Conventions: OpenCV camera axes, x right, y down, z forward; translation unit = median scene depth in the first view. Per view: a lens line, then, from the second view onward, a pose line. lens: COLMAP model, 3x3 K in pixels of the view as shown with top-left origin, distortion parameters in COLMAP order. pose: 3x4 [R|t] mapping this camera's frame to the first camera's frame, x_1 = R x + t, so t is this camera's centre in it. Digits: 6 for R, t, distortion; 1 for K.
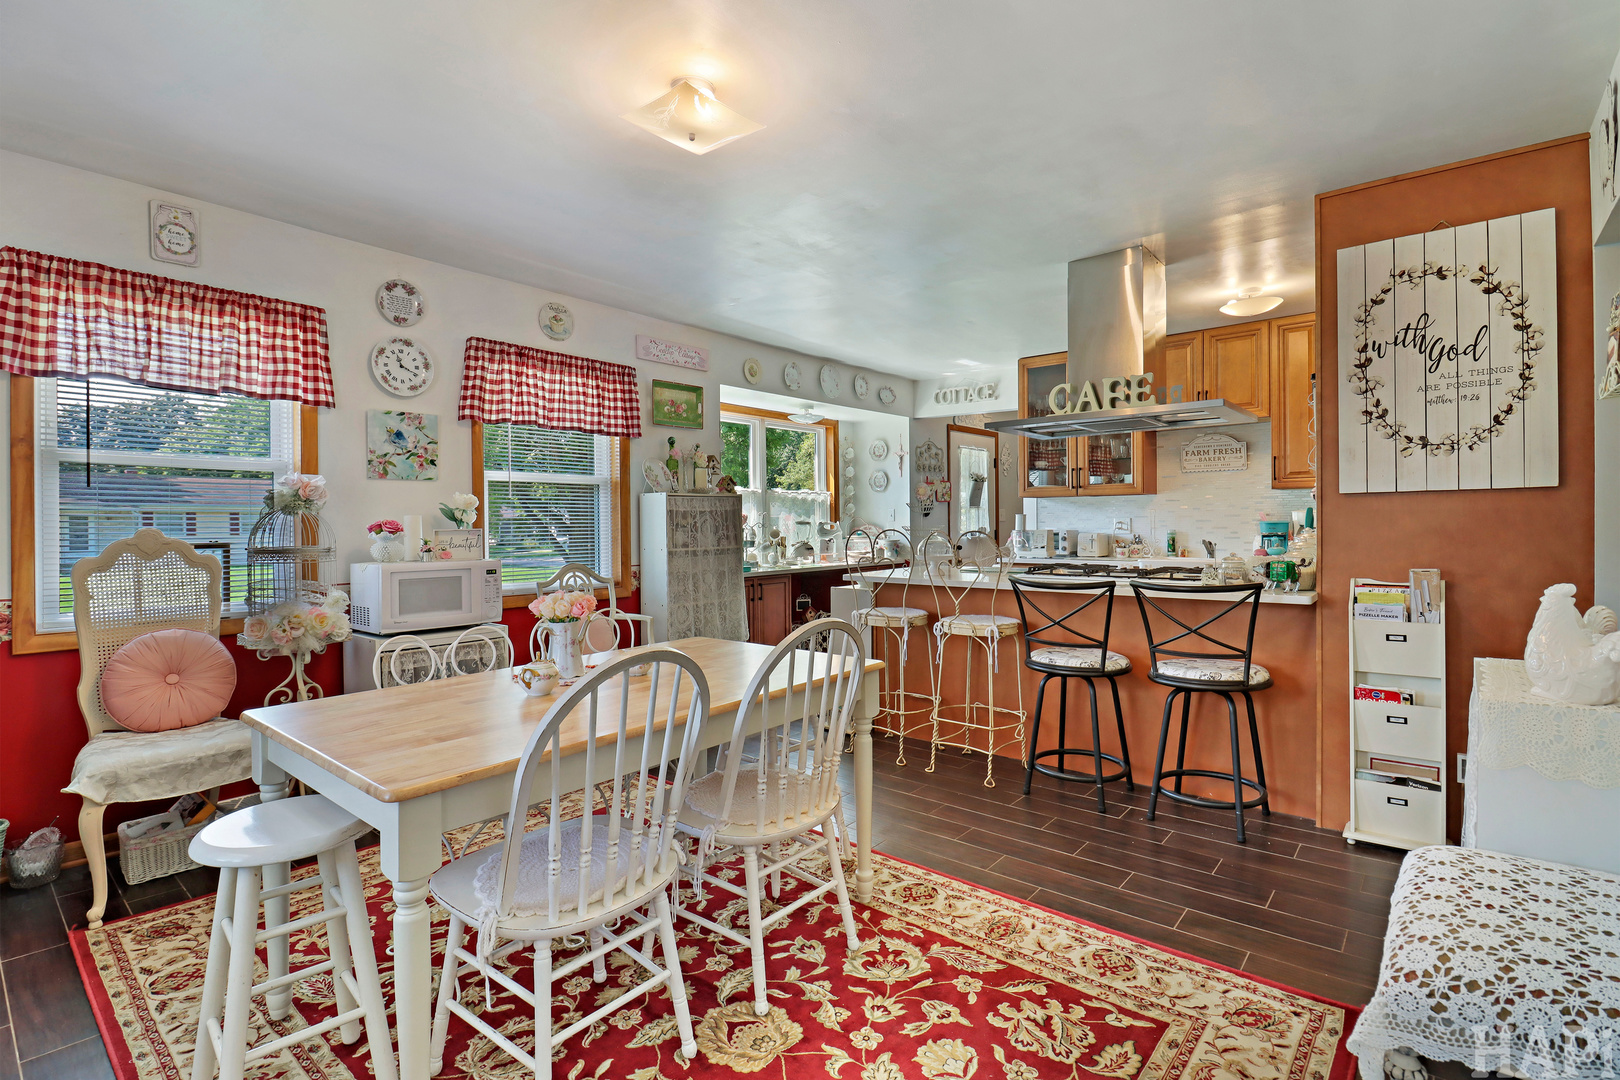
lens RADIAL K [[766.5, 0, 810.0], [0, 766.5, 540.0], [0, 0, 1]] dist [0.032623, 0.000091]
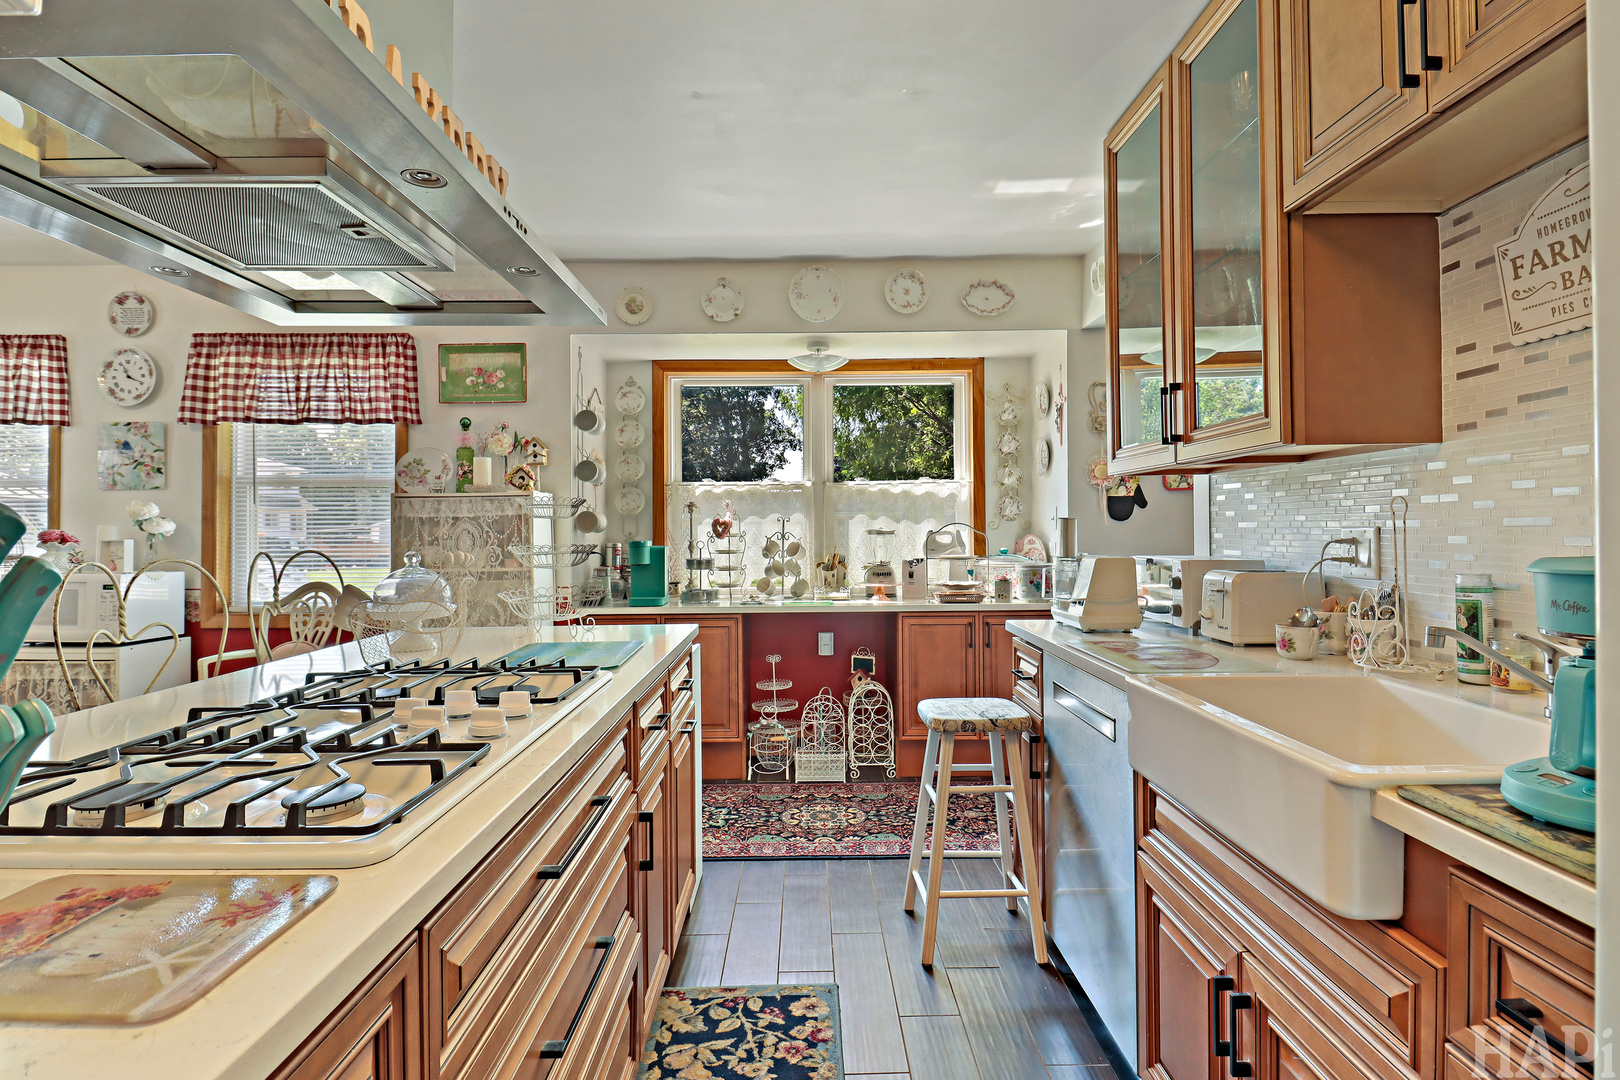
lens RADIAL K [[786.0, 0, 793.8], [0, 786.0, 547.3], [0, 0, 1]] dist [0.003415, -0.000102]
pose [[0.641031, 0.022989, -0.767170, 0.615725], [-0.017911, 0.999727, 0.014991, -0.025512], [0.767306, 0.004131, 0.641268, 0.760522]]
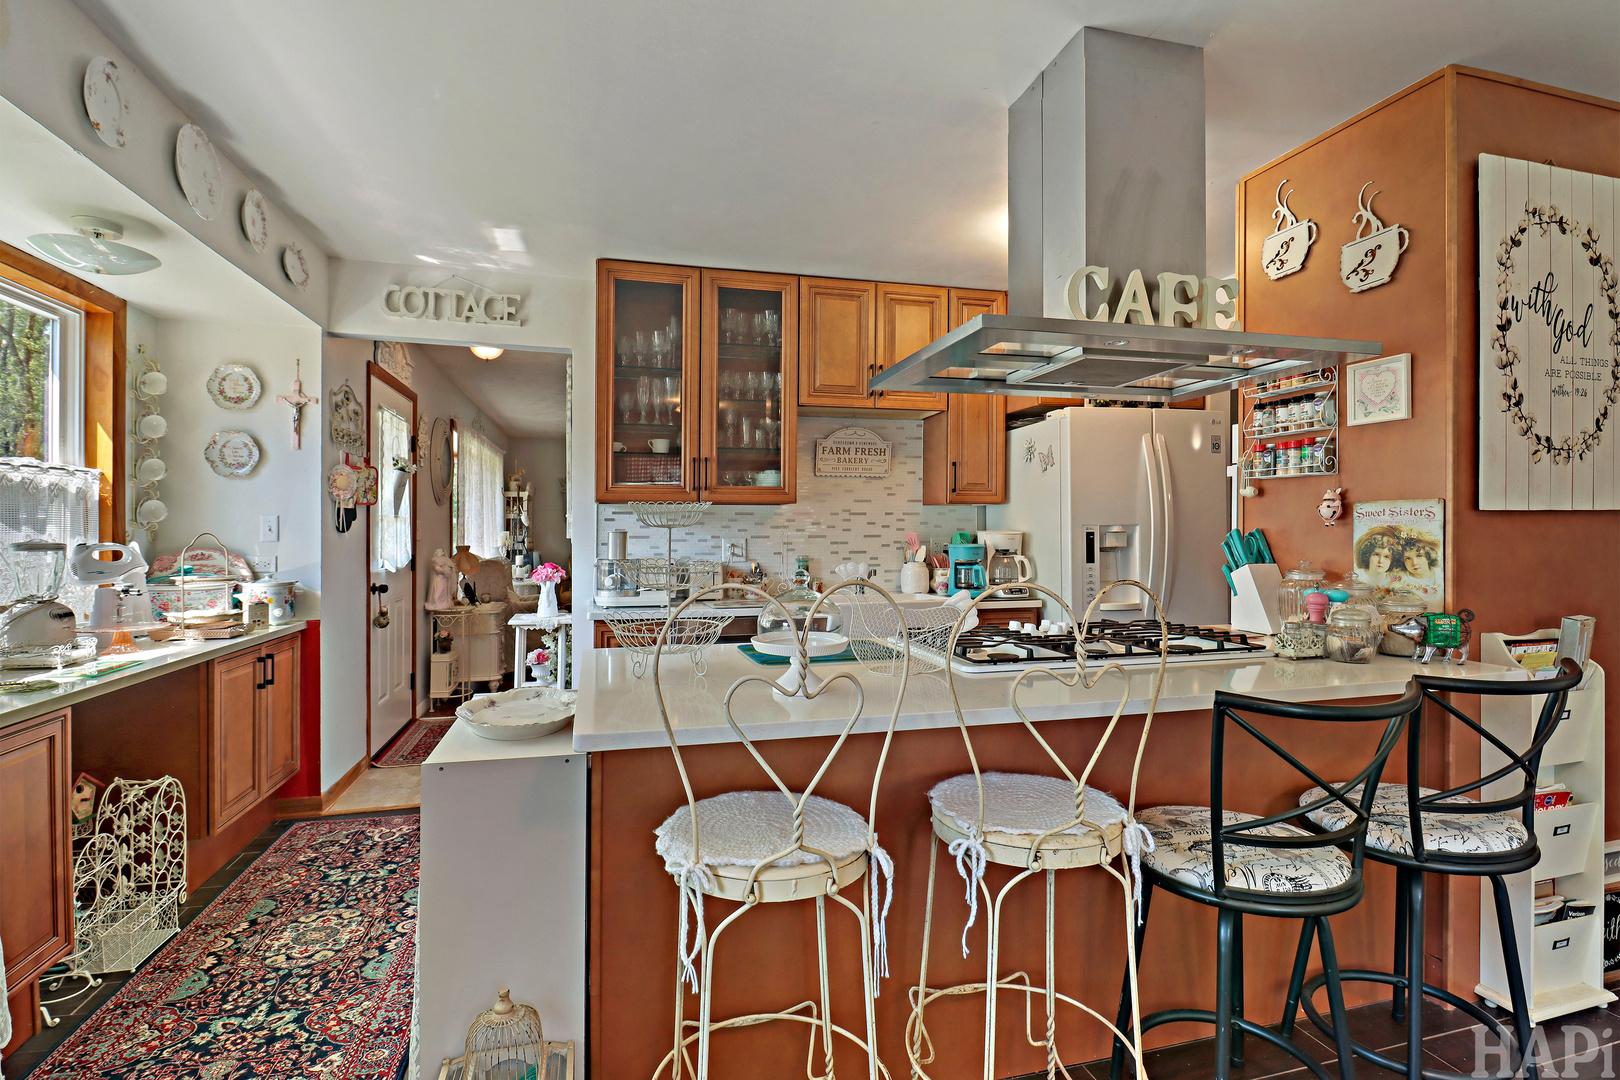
lens RADIAL K [[788.4, 0, 807.8], [0, 788.4, 534.9], [0, 0, 1]] dist [-0.003703, -0.000739]
pose [[0.581108, 0.007638, 0.813791, -0.136028], [0.015801, 0.999662, -0.020665, -0.020370], [-0.813673, 0.024867, 0.580790, 0.668118]]
